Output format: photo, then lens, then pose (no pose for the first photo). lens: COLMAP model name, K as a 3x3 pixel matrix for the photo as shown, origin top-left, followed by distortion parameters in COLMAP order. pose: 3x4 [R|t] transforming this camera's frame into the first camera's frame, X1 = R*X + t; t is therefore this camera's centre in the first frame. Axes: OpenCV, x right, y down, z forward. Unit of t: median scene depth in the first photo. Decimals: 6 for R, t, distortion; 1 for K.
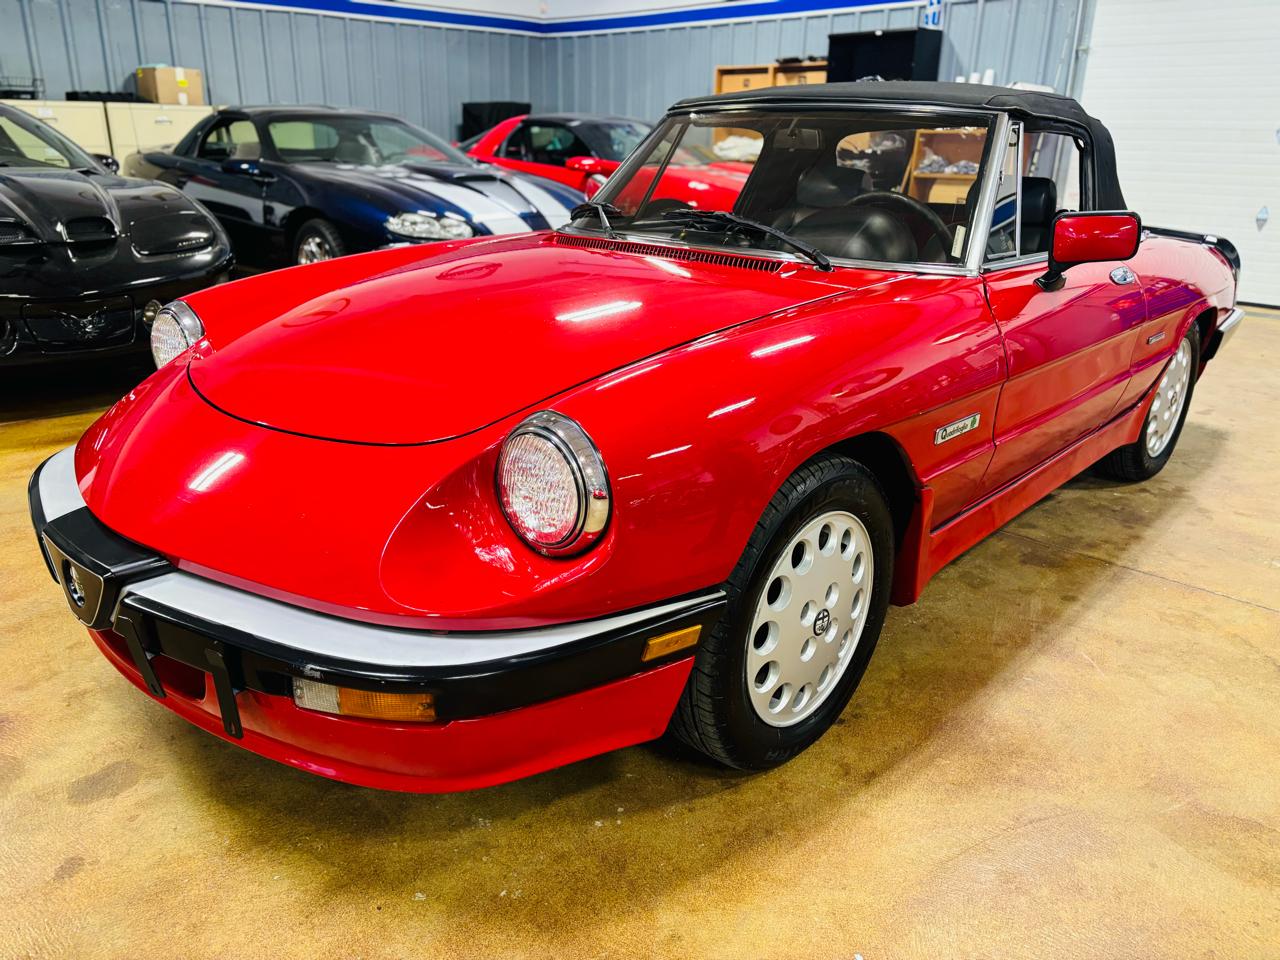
lens RADIAL K [[968.9, 0, 629.2], [0, 968.9, 488.5], [0, 0, 1]] dist [0.052333, -0.056240]
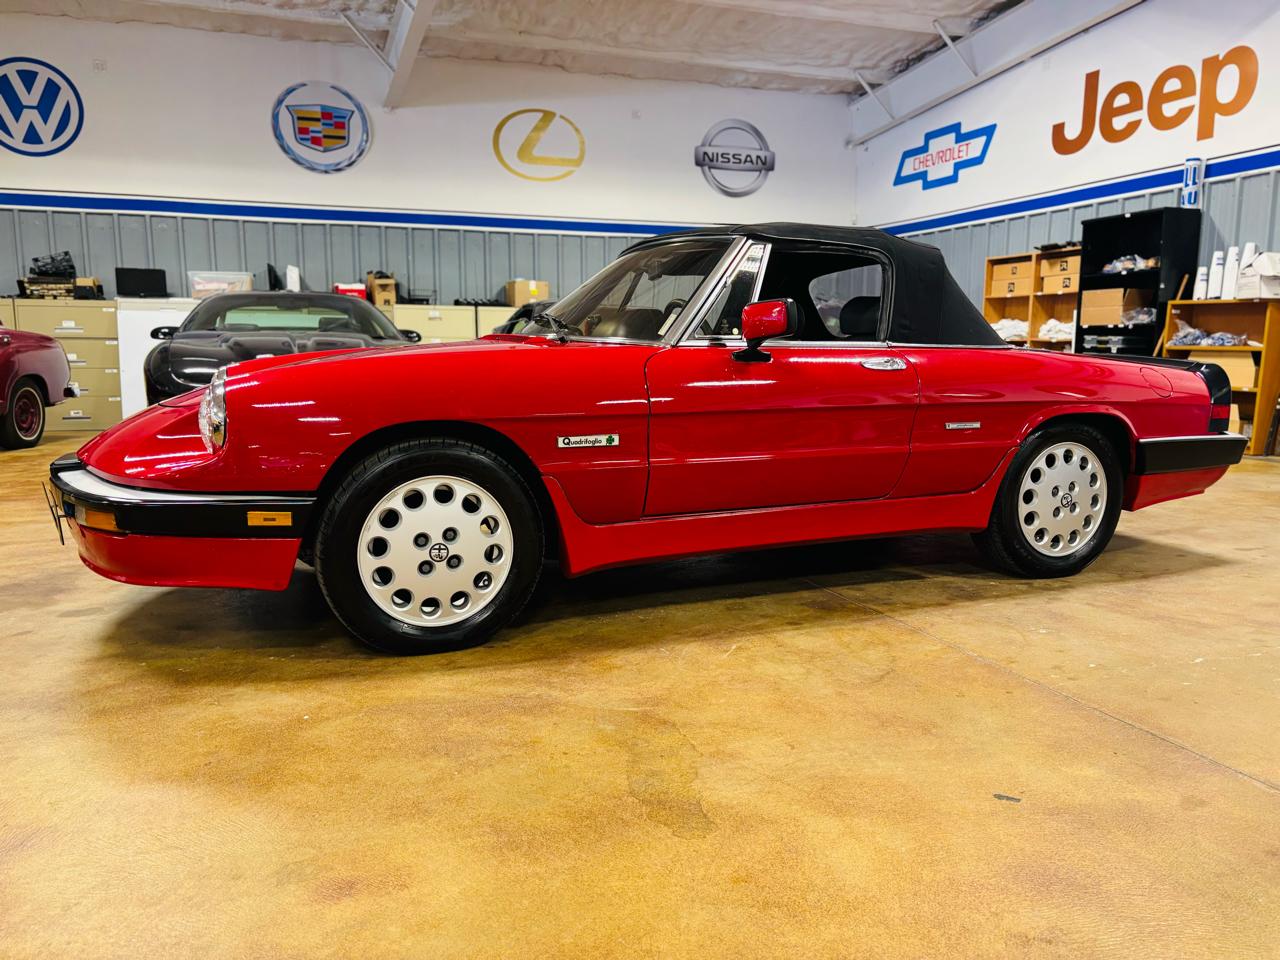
lens RADIAL K [[968.6, 0, 636.0], [0, 968.6, 490.4], [0, 0, 1]] dist [0.055012, -0.060961]
pose [[0.907977, 0.047340, -0.416337, 0.616314], [-0.131354, 0.975673, -0.175525, 0.151622], [0.397899, 0.214061, 0.892107, -0.118844]]
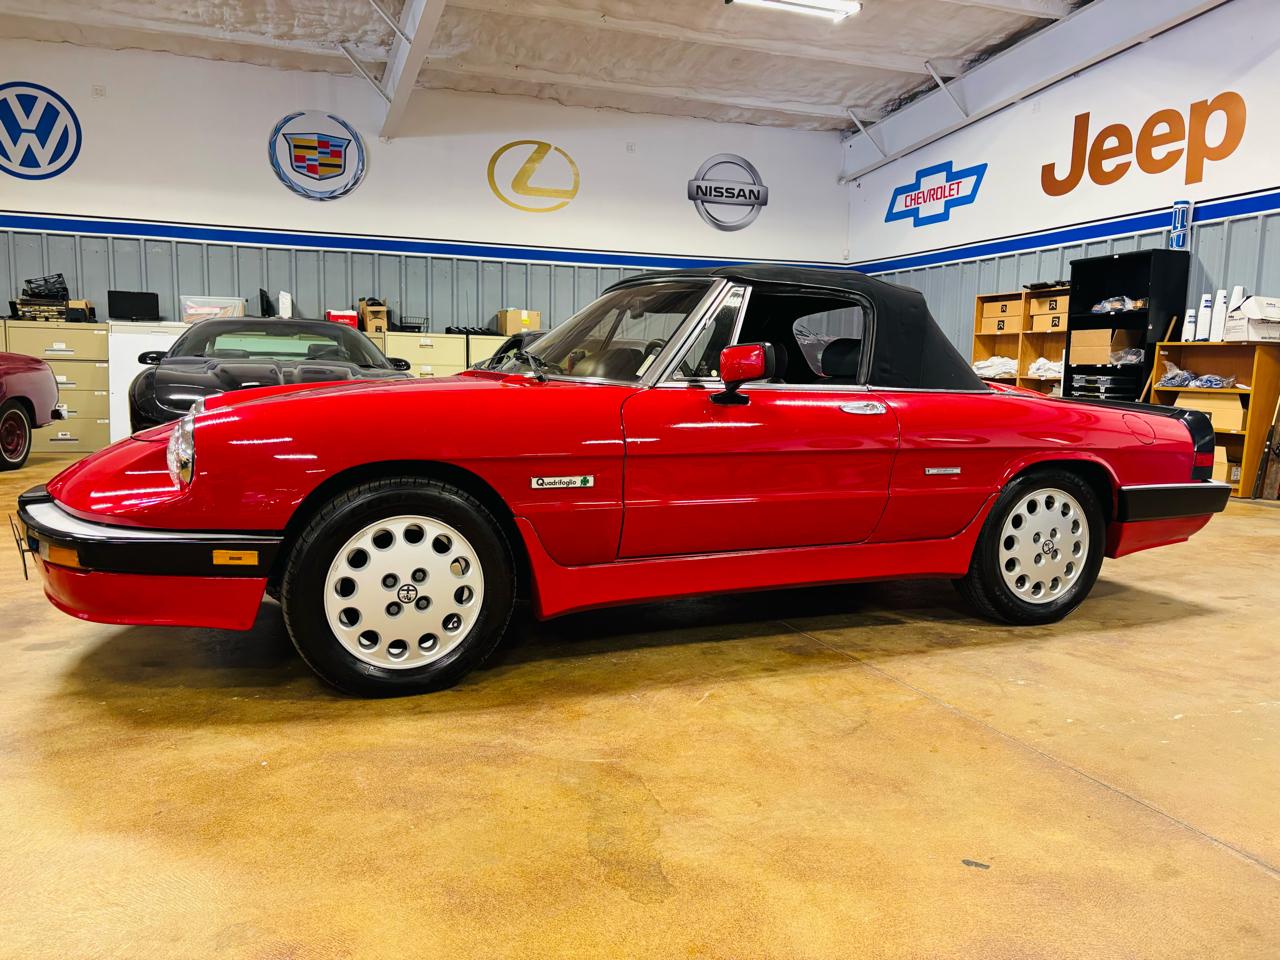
lens RADIAL K [[968.9, 0, 629.2], [0, 968.9, 488.5], [0, 0, 1]] dist [0.052333, -0.056240]
pose [[0.907341, 0.050252, -0.417381, 0.626743], [-0.147439, 0.967806, -0.203994, 0.133540], [0.393693, 0.246630, 0.885539, -0.107196]]
